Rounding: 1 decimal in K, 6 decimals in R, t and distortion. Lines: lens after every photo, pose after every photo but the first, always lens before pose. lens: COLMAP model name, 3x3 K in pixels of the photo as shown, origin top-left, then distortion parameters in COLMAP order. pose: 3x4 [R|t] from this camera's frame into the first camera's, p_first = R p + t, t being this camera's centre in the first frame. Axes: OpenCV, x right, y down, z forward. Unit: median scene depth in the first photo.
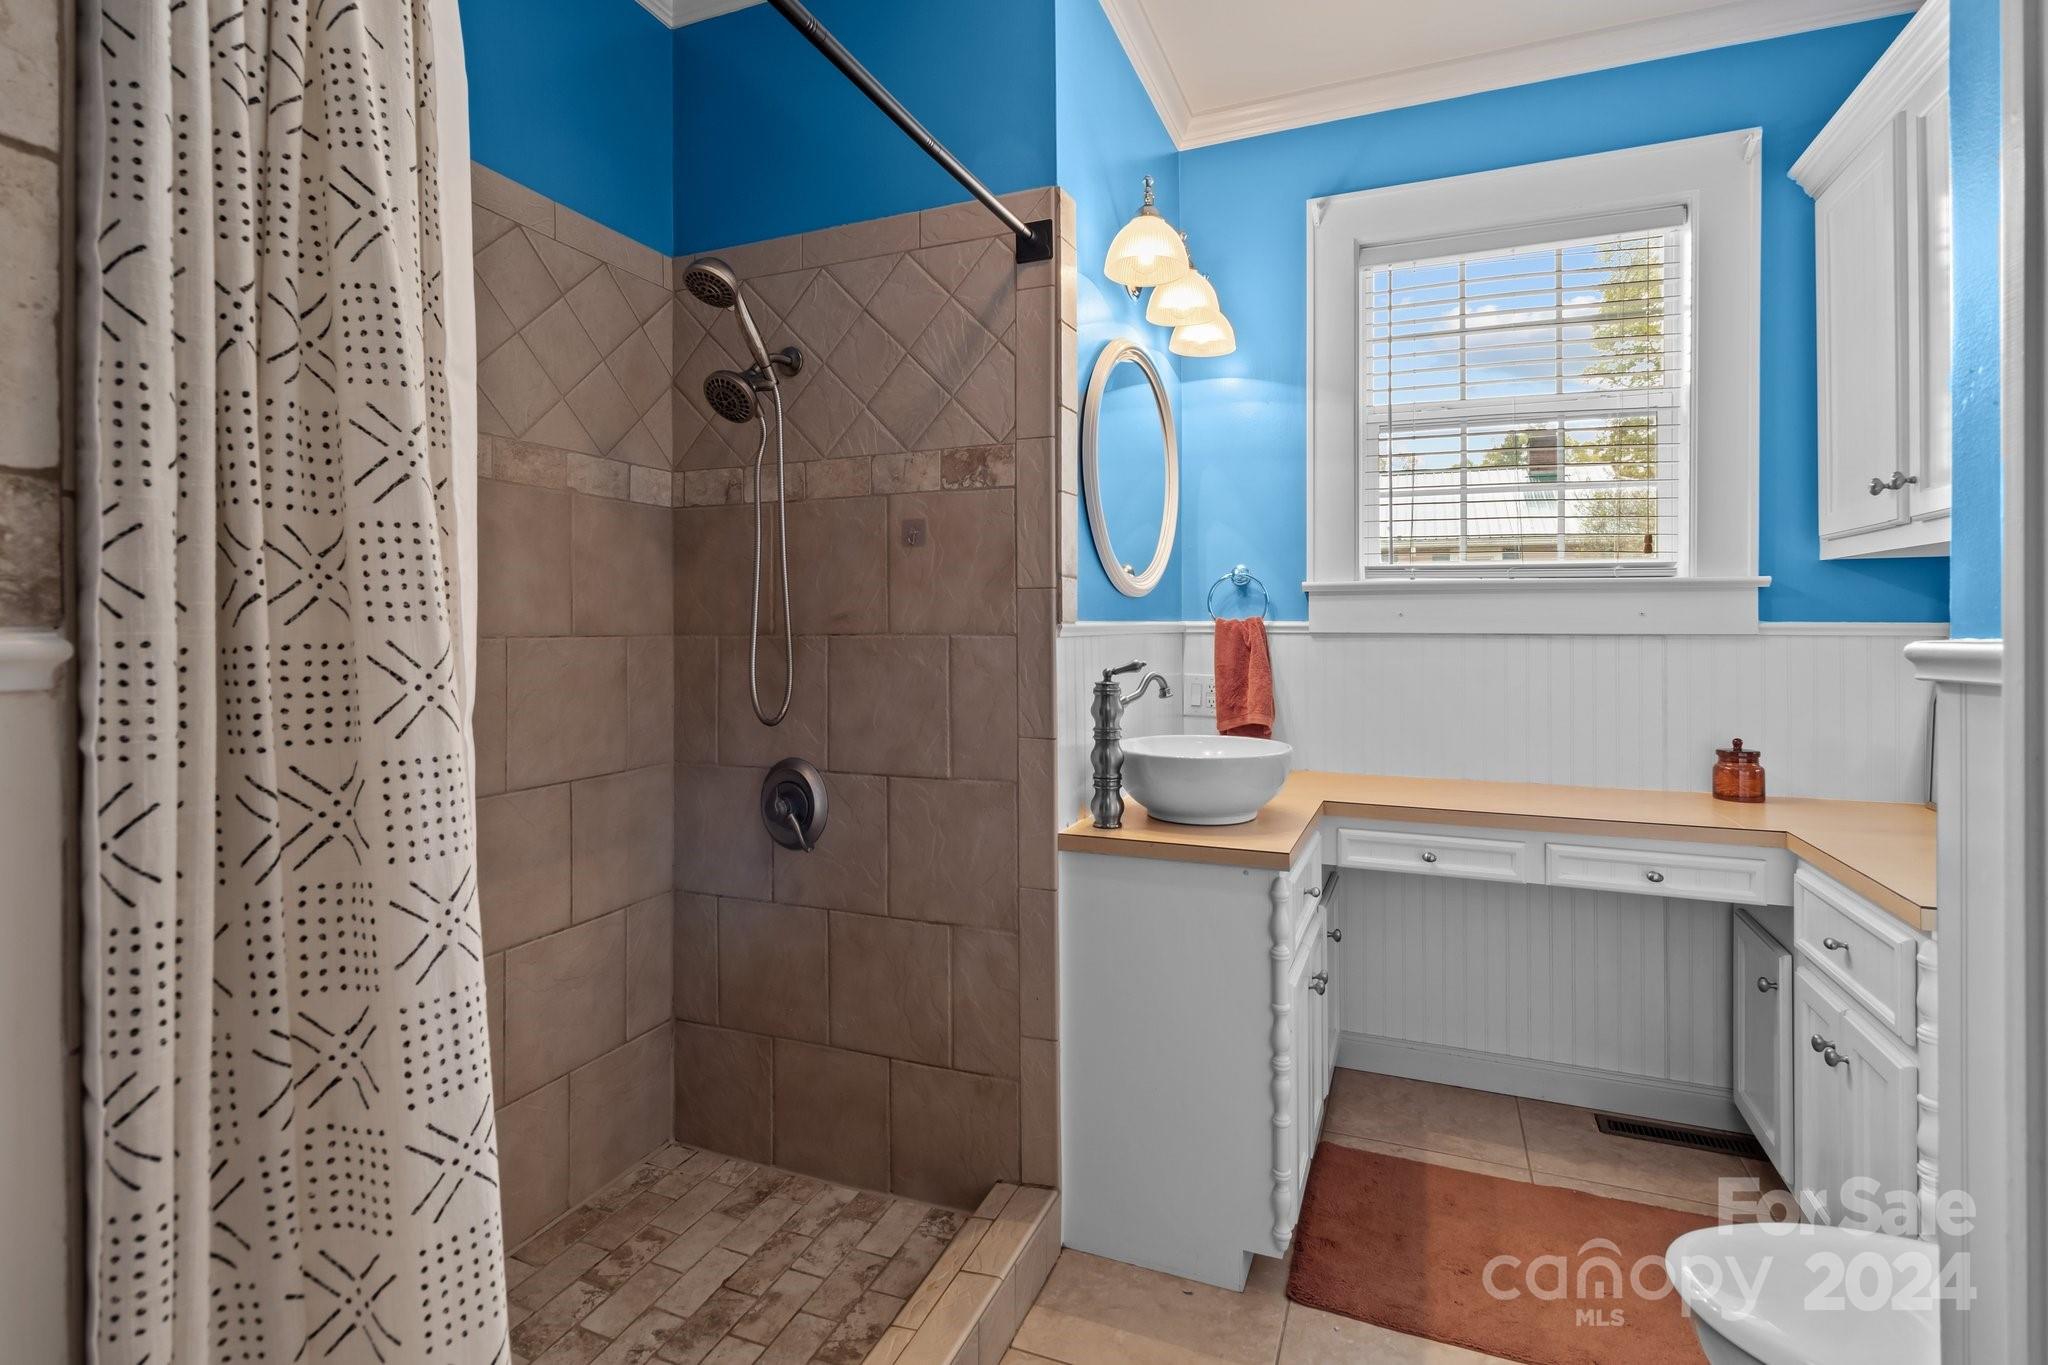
lens RADIAL K [[960.2, 0, 1048.3], [0, 960.2, 615.1], [0, 0, 1]] dist [0.000137, 0.000030]
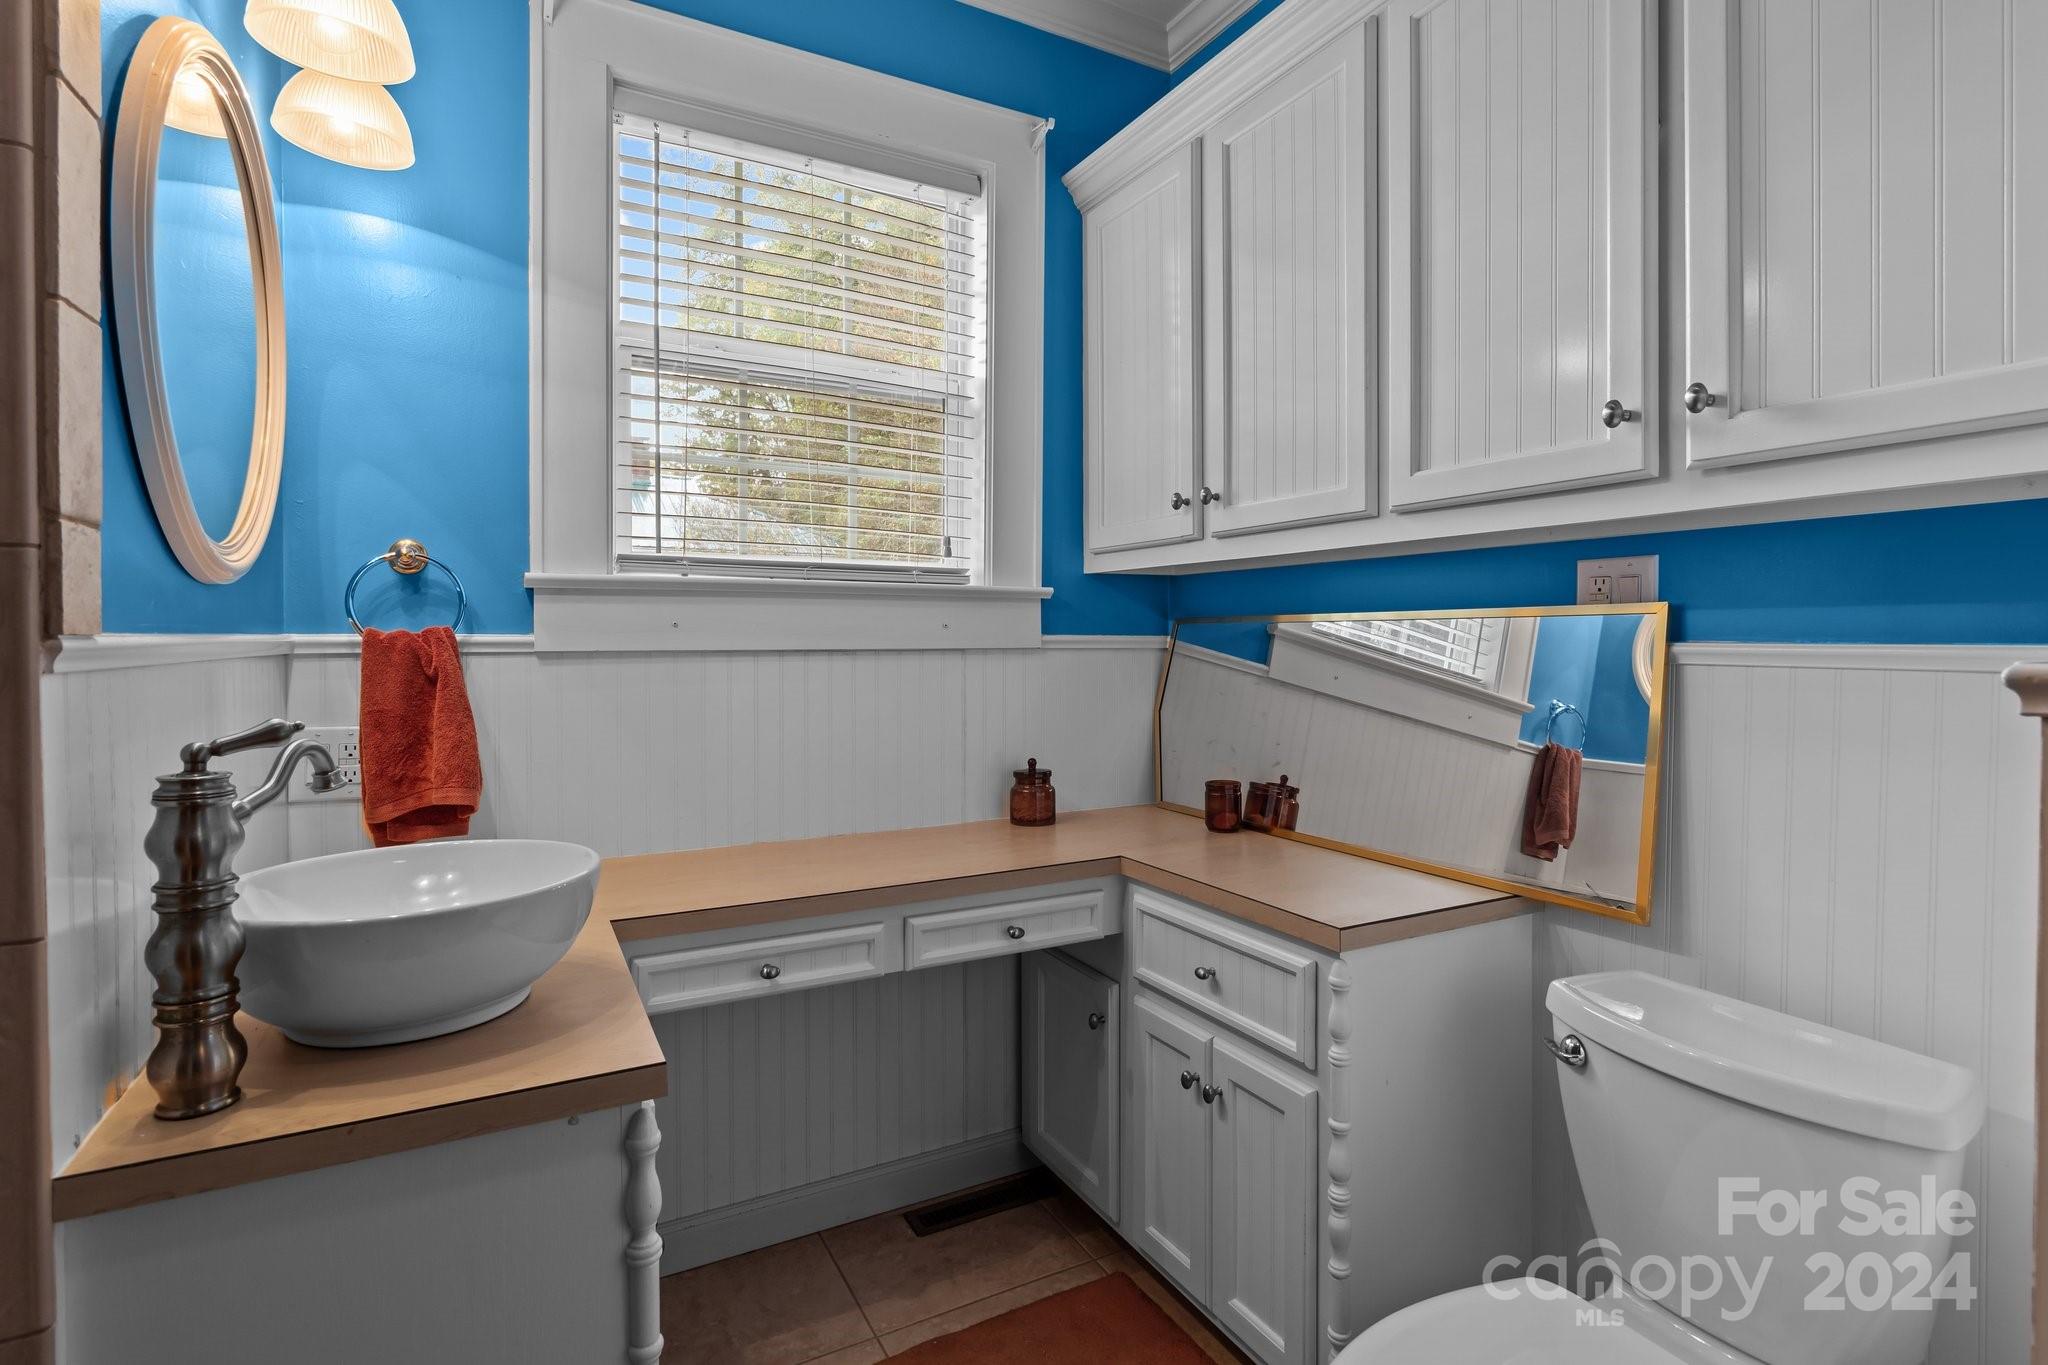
lens RADIAL K [[997.6, 0, 1028.8], [0, 997.6, 640.4], [0, 0, 1]] dist [-0.000391, 0.000112]
pose [[0.633396, -0.004539, 0.773815, -0.042761], [-0.004983, 0.999938, 0.009945, 0.002776], [-0.773812, -0.010155, 0.633334, 0.380103]]
